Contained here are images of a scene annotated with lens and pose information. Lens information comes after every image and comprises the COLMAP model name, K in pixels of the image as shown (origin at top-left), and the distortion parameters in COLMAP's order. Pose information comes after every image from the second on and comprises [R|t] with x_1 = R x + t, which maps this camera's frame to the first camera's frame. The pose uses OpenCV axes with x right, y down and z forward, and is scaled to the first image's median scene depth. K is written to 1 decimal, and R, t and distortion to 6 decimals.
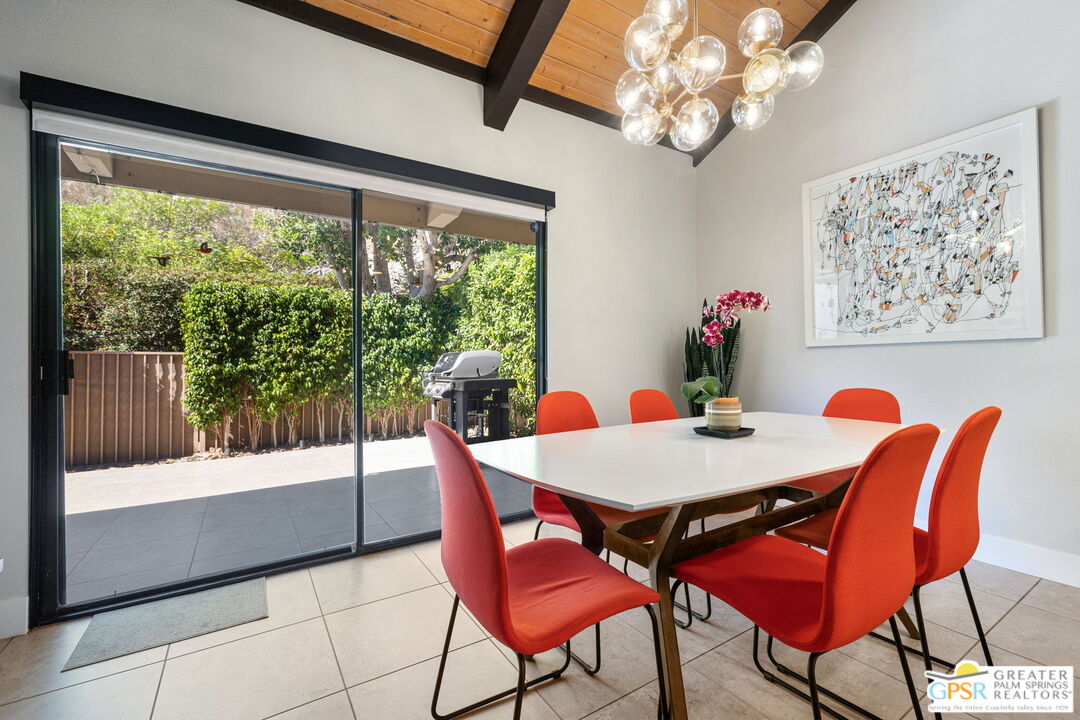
lens RADIAL K [[467.5, 0, 538.4], [0, 467.5, 359.7], [0, 0, 1]] dist [0.000724, 0.000436]
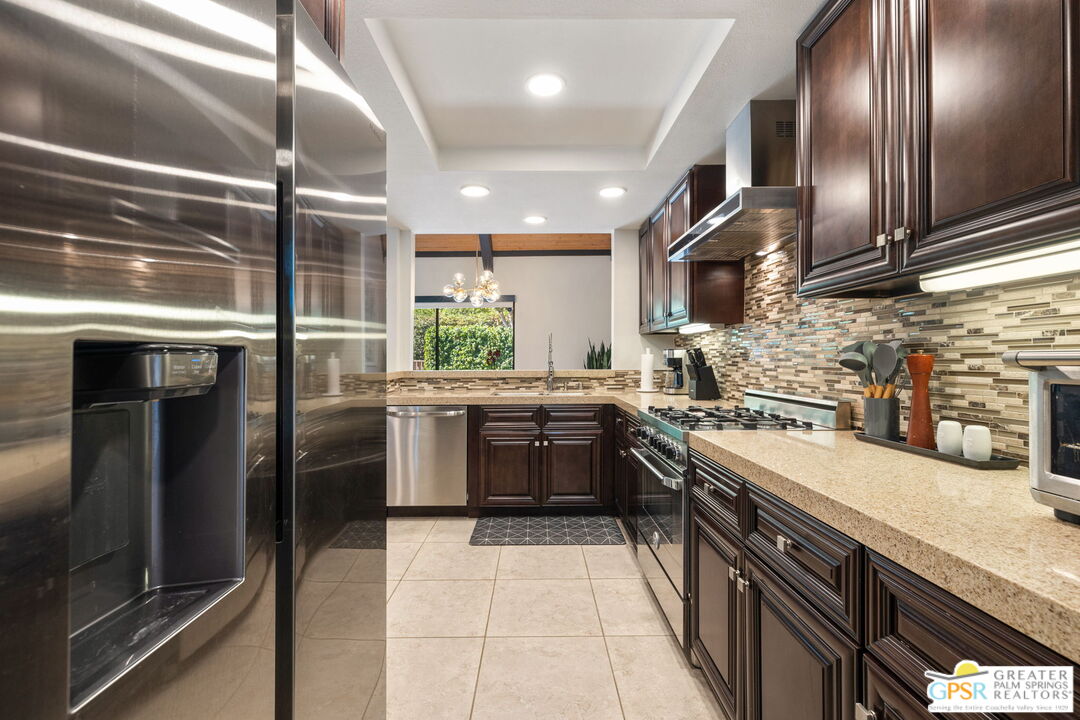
lens RADIAL K [[453.7, 0, 535.5], [0, 453.7, 354.1], [0, 0, 1]] dist [0.000228, 0.000861]
pose [[0.851508, -0.001535, -0.524339, 1.410210], [-0.004404, 0.999940, -0.010078, -0.048571], [0.524323, 0.010891, 0.851450, -0.925398]]
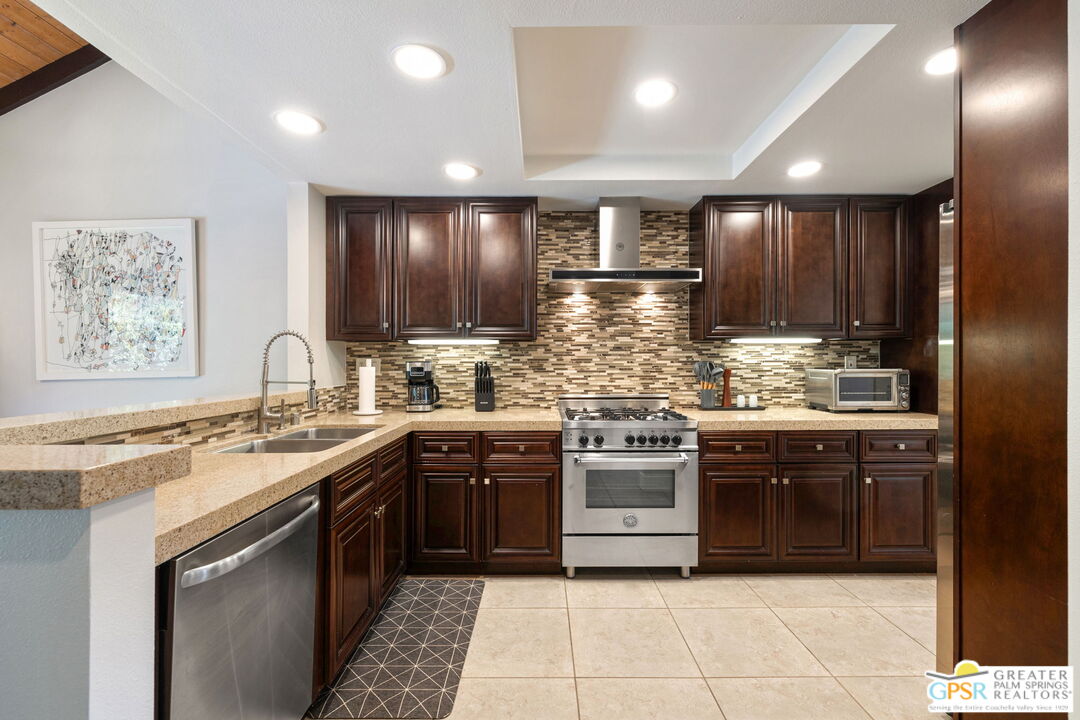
lens RADIAL K [[453.7, 0, 543.1], [0, 453.7, 362.9], [0, 0, 1]] dist [0.000228, 0.000861]
pose [[0.540173, 0.000938, 0.841553, 0.374805], [0.003713, 0.999987, -0.003498, -0.065731], [-0.841546, 0.005015, 0.540163, -0.549049]]
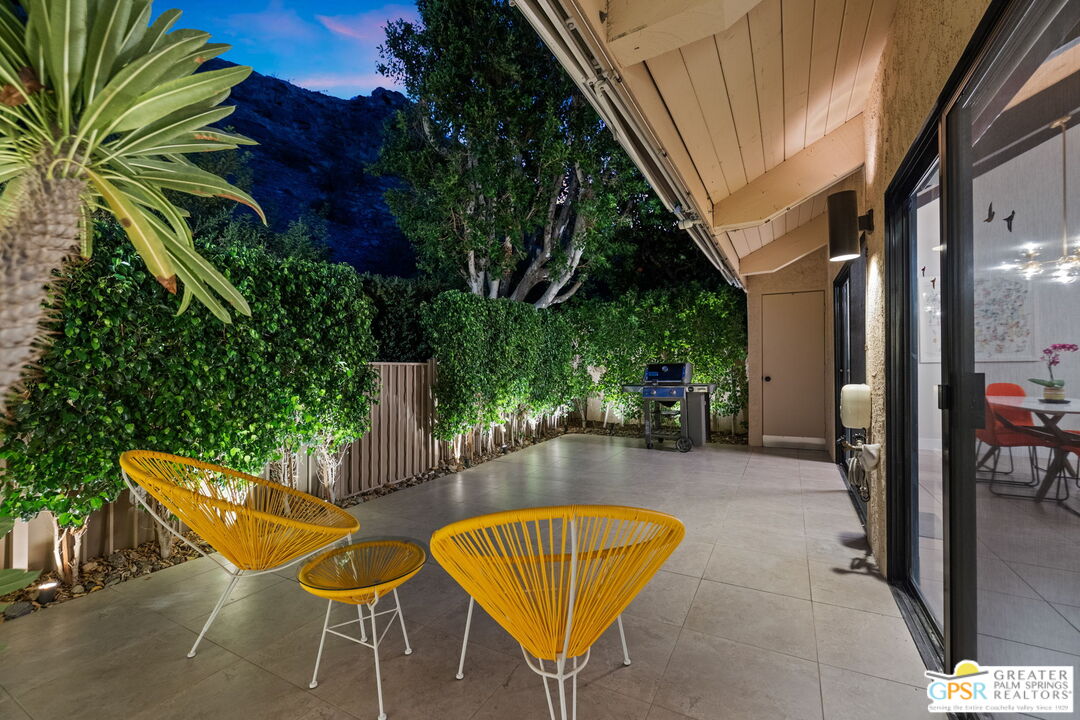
lens RADIAL K [[453.7, 0, 549.3], [0, 453.7, 361.9], [0, 0, 1]] dist [0.000228, 0.000861]
pose [[0.875131, 0.002158, 0.483881, -1.887870], [0.000305, 0.999987, -0.005012, -0.023970], [-0.483886, 0.004534, 0.875119, 0.123672]]
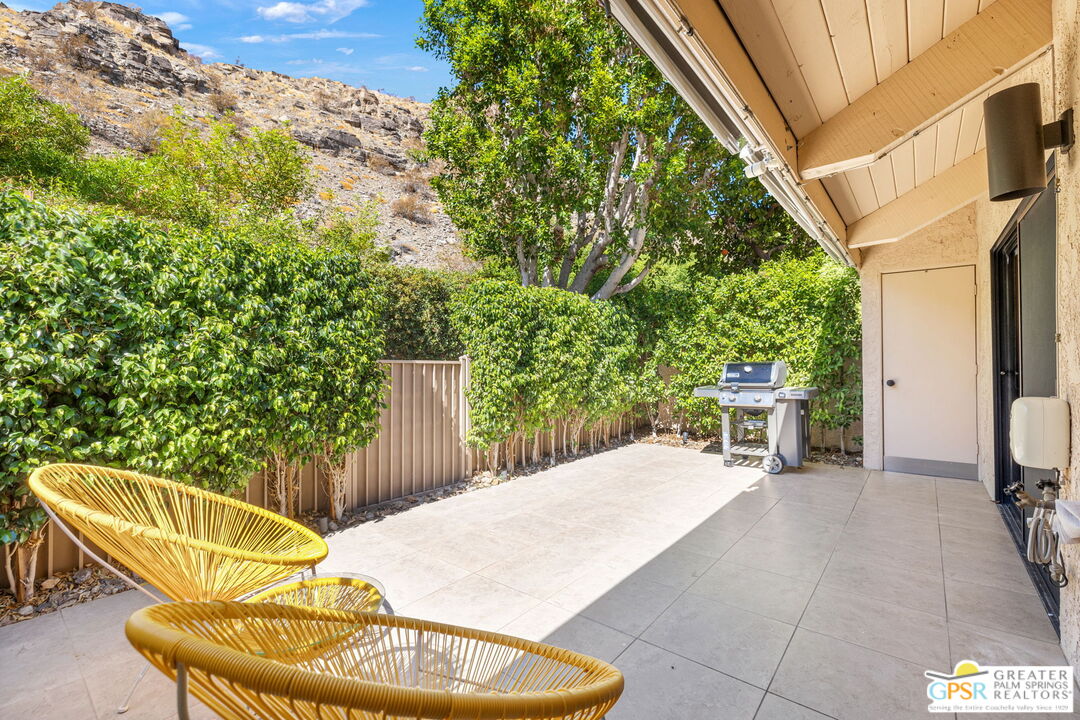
lens RADIAL K [[467.5, 0, 547.7], [0, 467.5, 356.5], [0, 0, 1]] dist [0.000724, 0.000436]
pose [[0.951197, 0.006565, 0.308514, -1.649938], [-0.002652, 0.999911, -0.013101, -0.024459], [-0.308572, 0.011644, 0.951130, 0.270914]]
